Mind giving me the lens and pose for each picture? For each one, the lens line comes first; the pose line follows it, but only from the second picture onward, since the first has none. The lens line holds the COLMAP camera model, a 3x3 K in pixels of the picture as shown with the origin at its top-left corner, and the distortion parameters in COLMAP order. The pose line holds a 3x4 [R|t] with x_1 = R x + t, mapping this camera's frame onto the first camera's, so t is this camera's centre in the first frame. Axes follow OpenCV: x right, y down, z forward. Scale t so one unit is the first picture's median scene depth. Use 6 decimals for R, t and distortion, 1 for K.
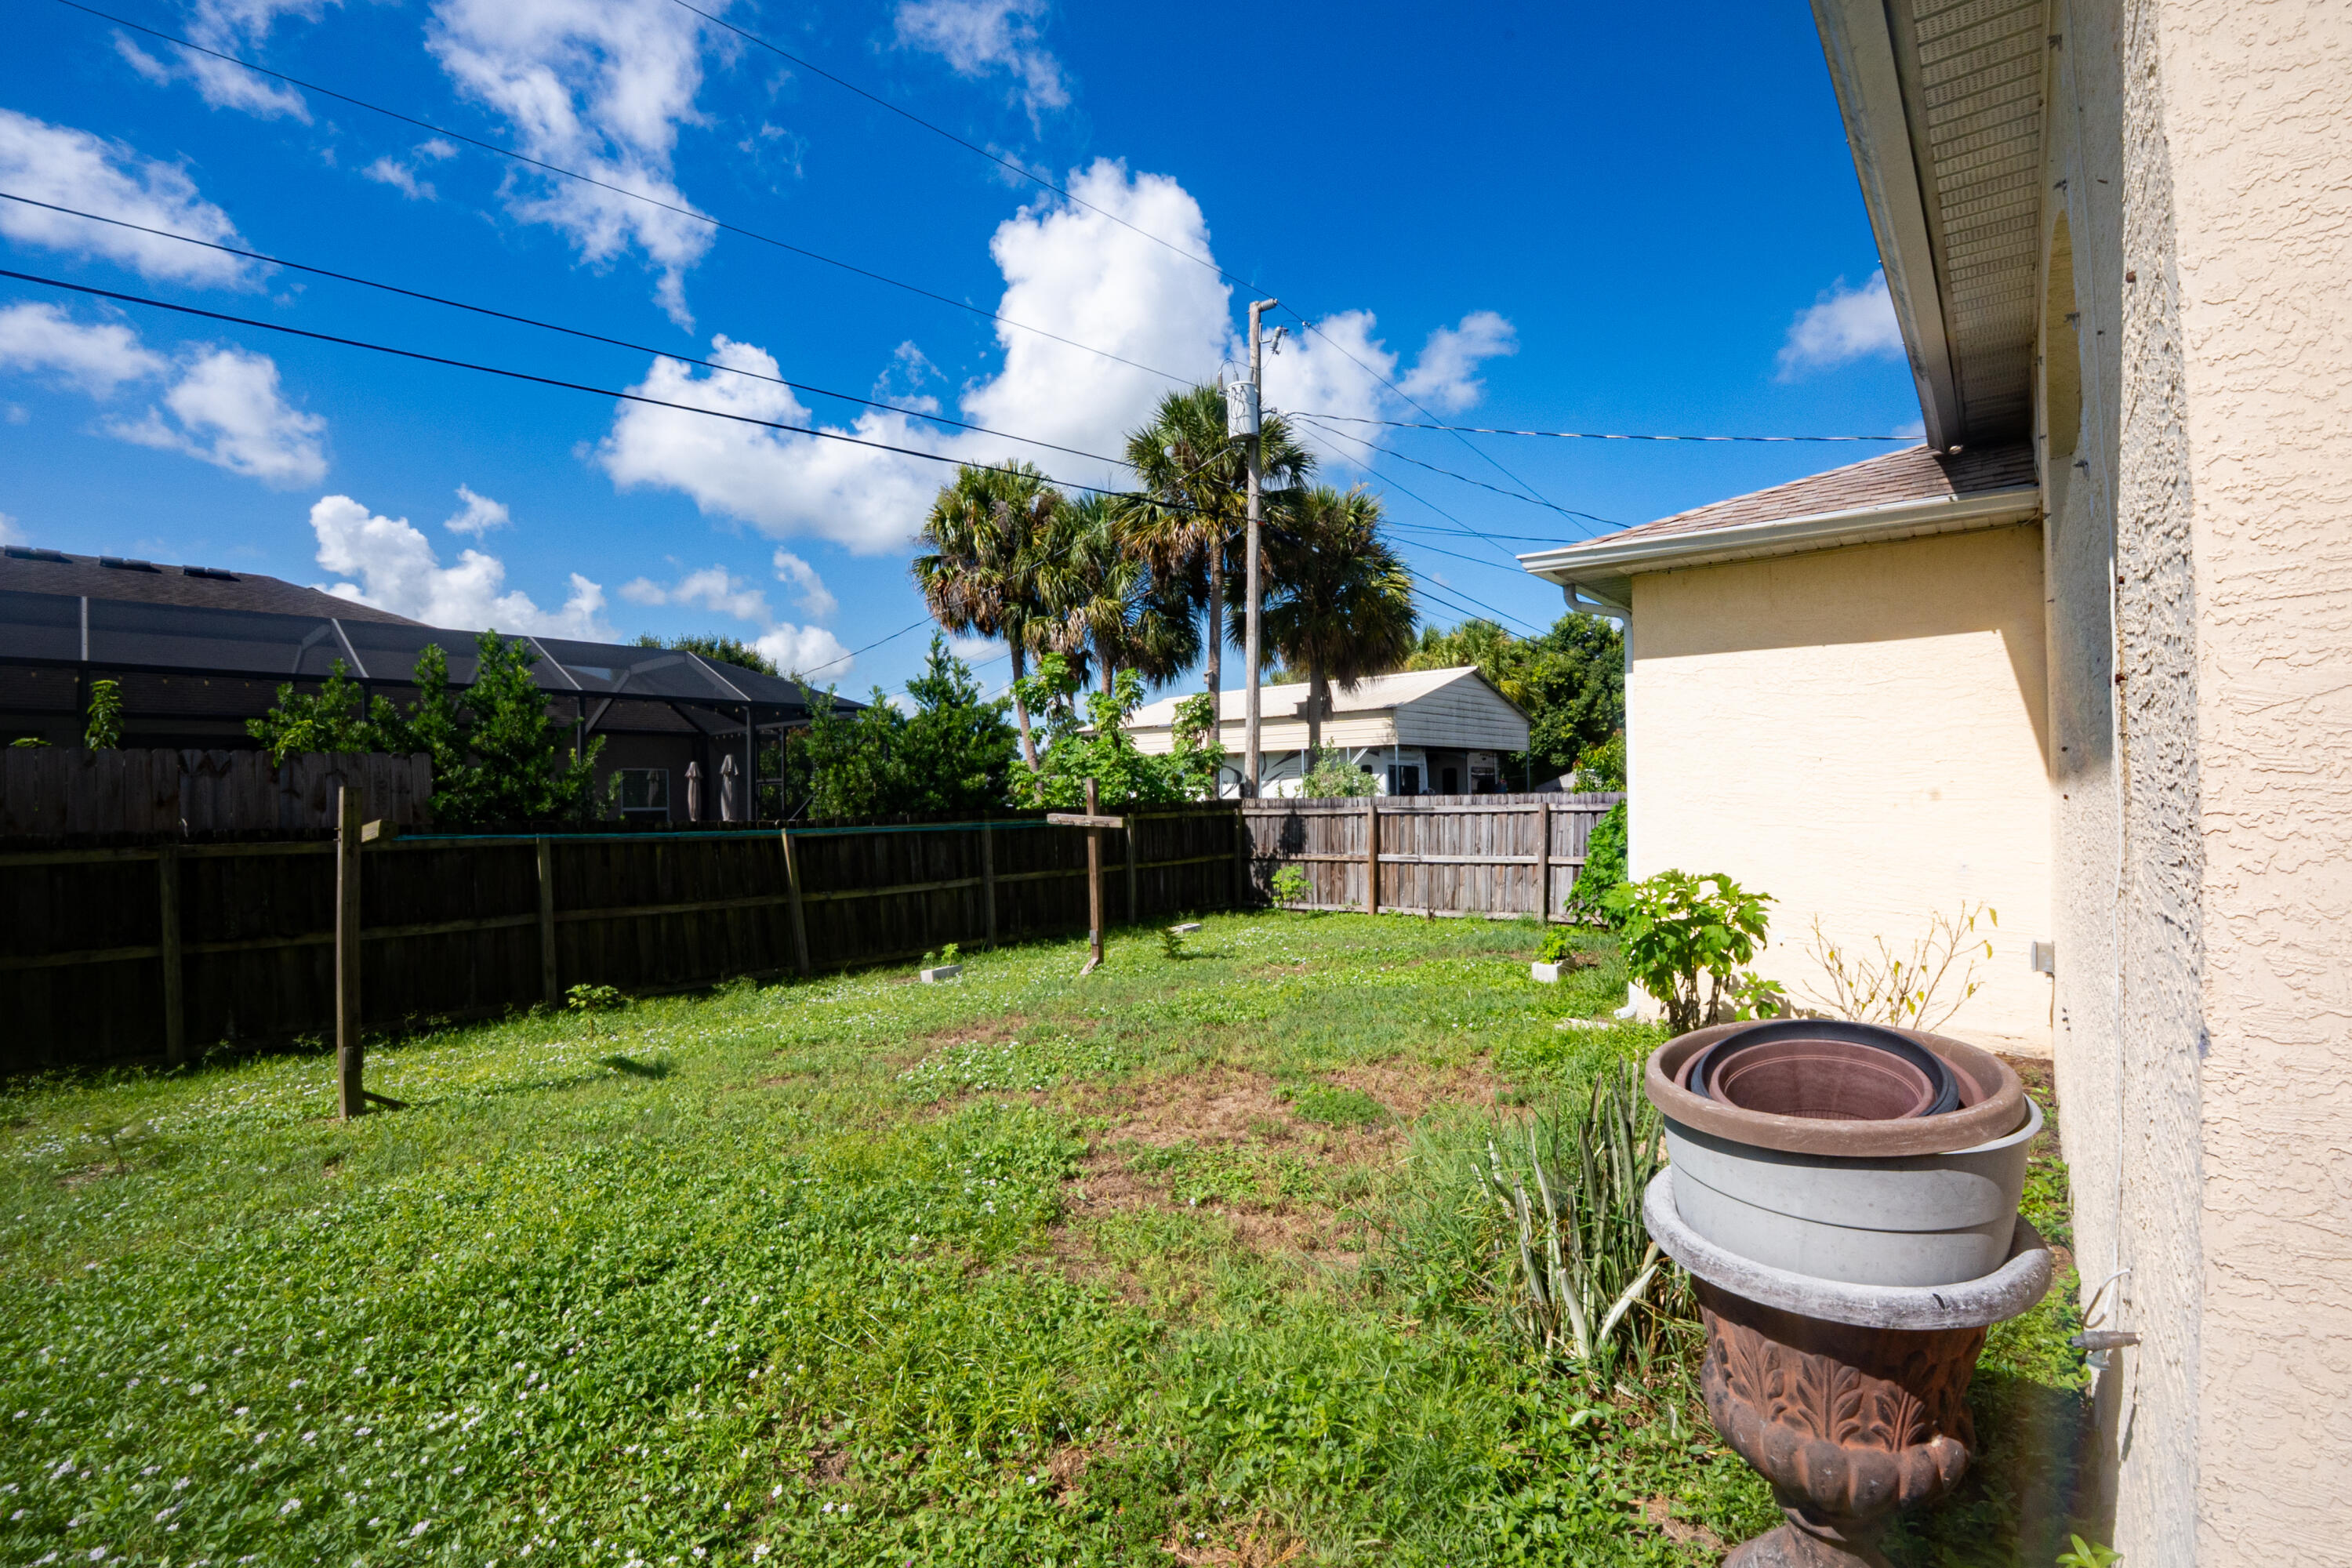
lens RADIAL K [[1026.9, 0, 1182.5], [0, 1026.9, 790.0], [0, 0, 1]] dist [-0.072108, 0.020413]
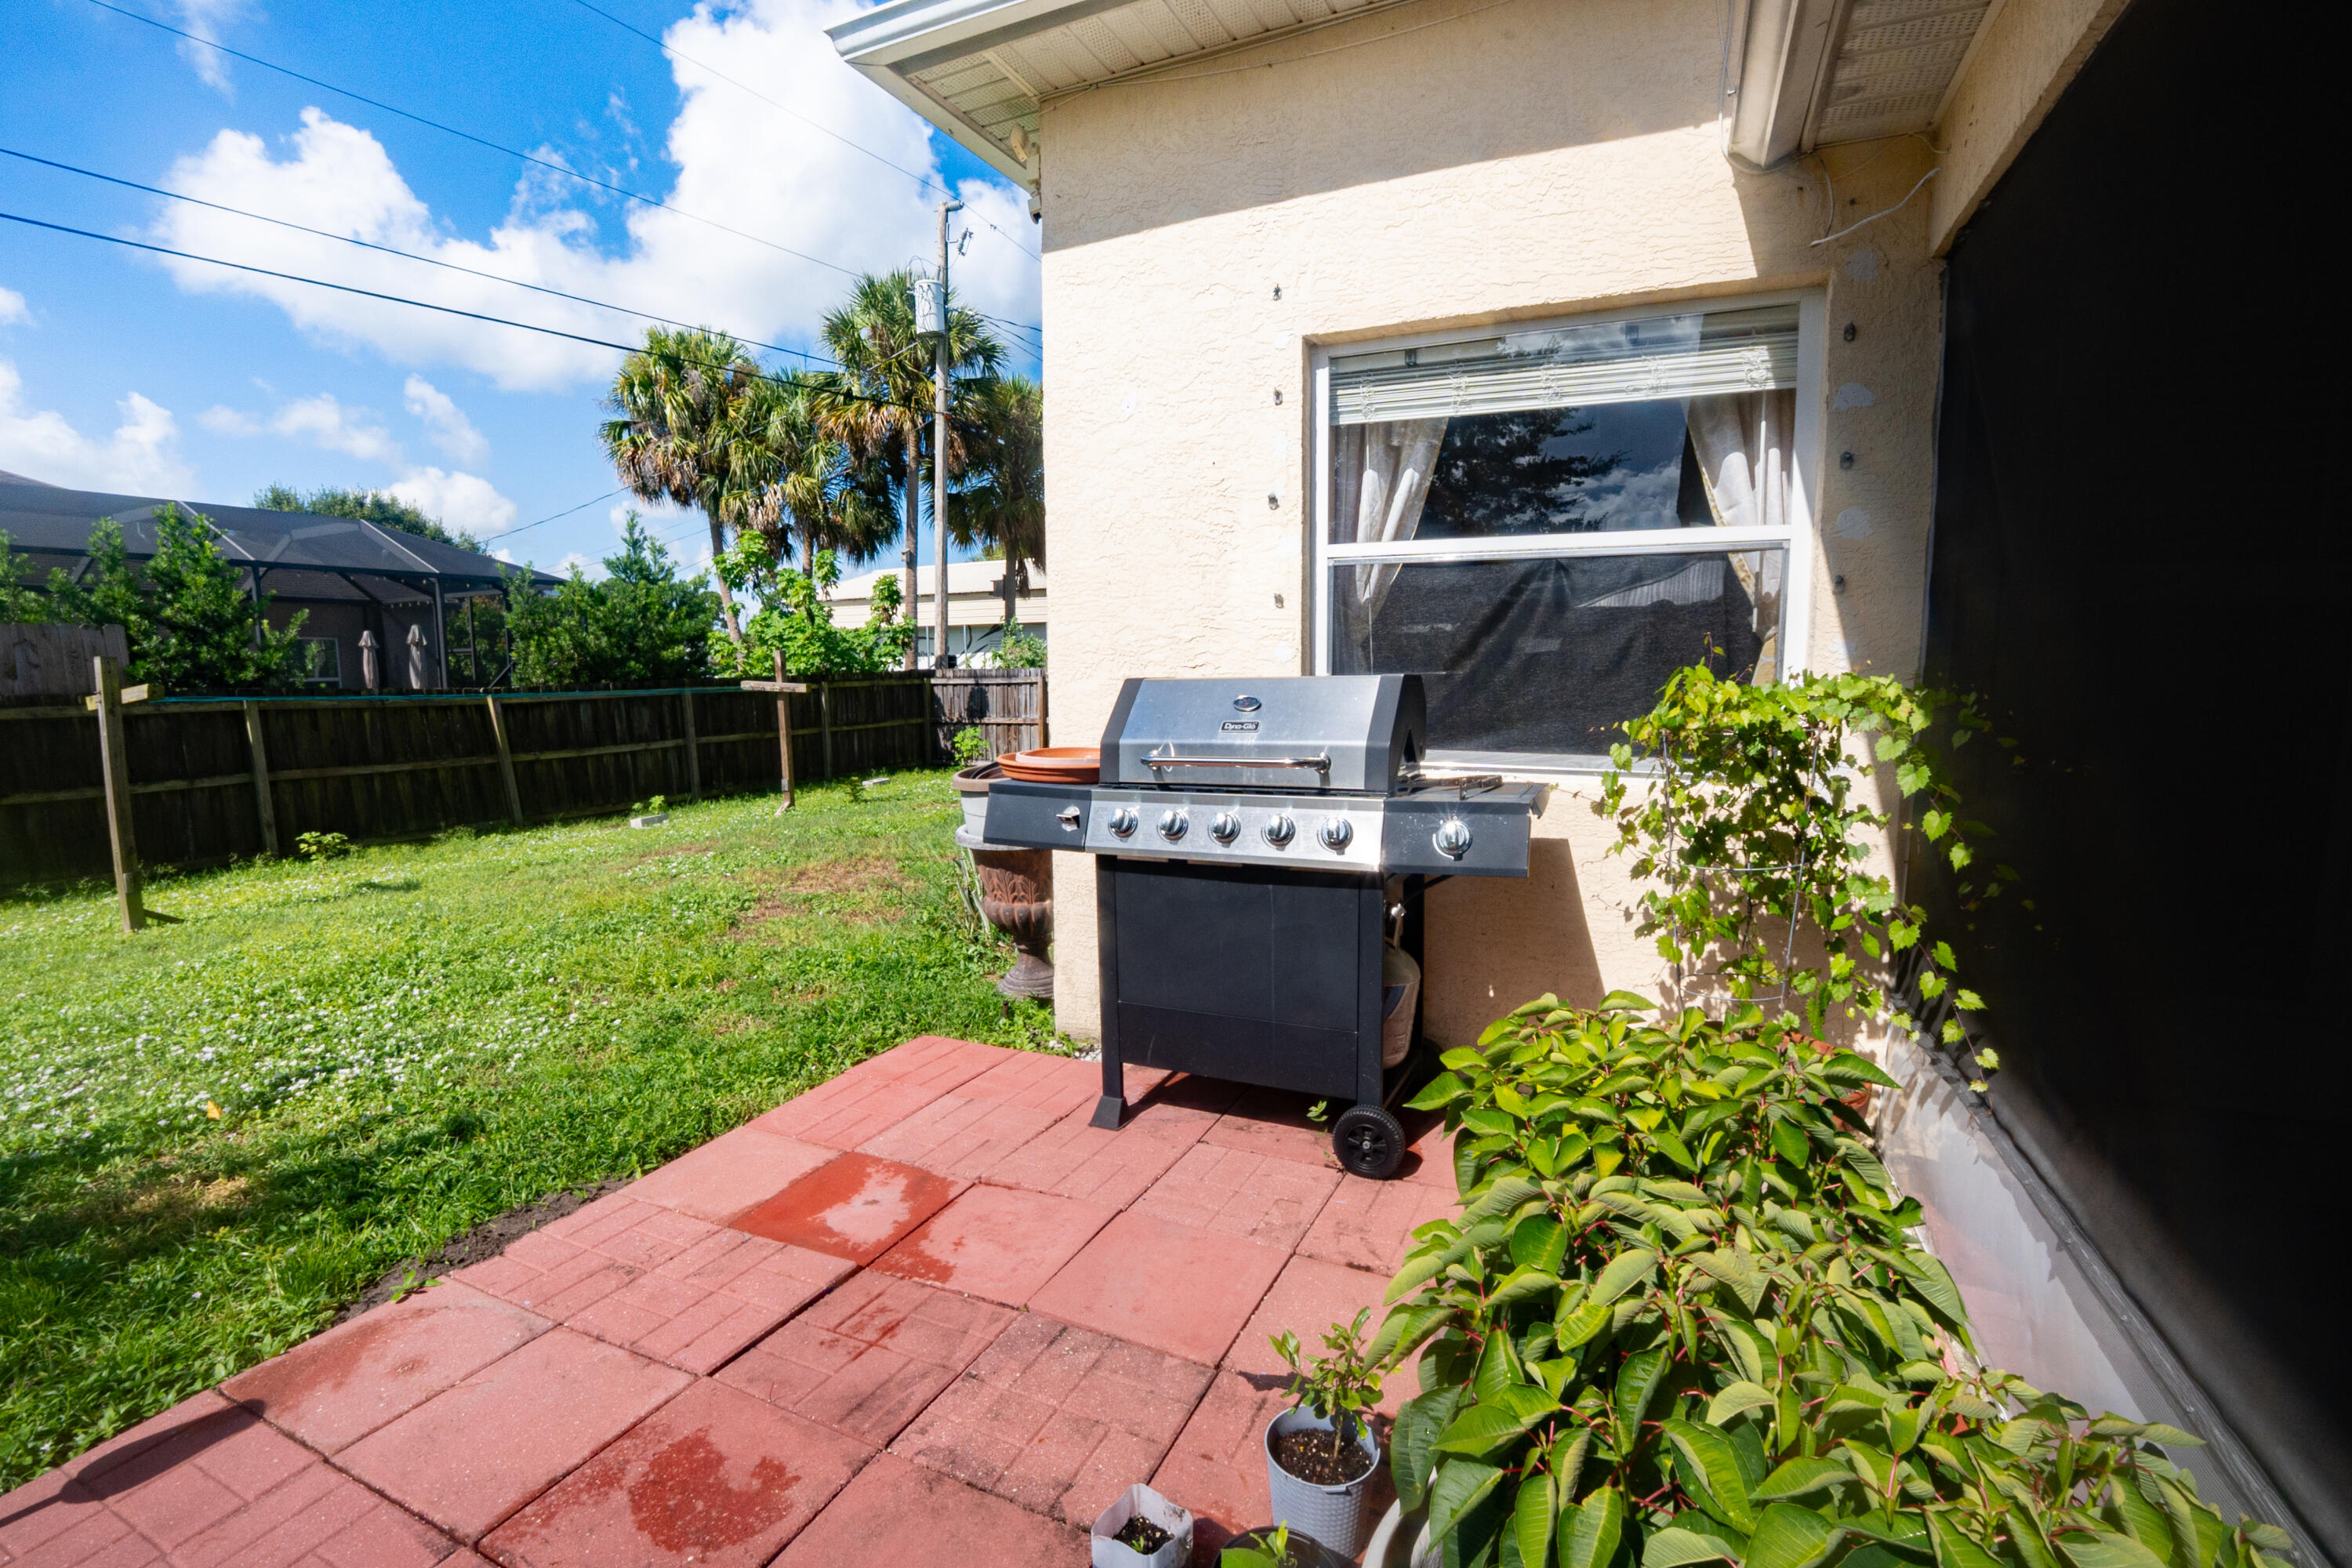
lens RADIAL K [[1026.9, 0, 1182.5], [0, 1026.9, 790.0], [0, 0, 1]] dist [-0.072108, 0.020413]
pose [[0.966307, -0.020847, 0.256548, 0.036287], [-0.010982, 0.992468, 0.122010, 0.000033], [-0.257160, -0.120716, 0.958800, -0.163073]]
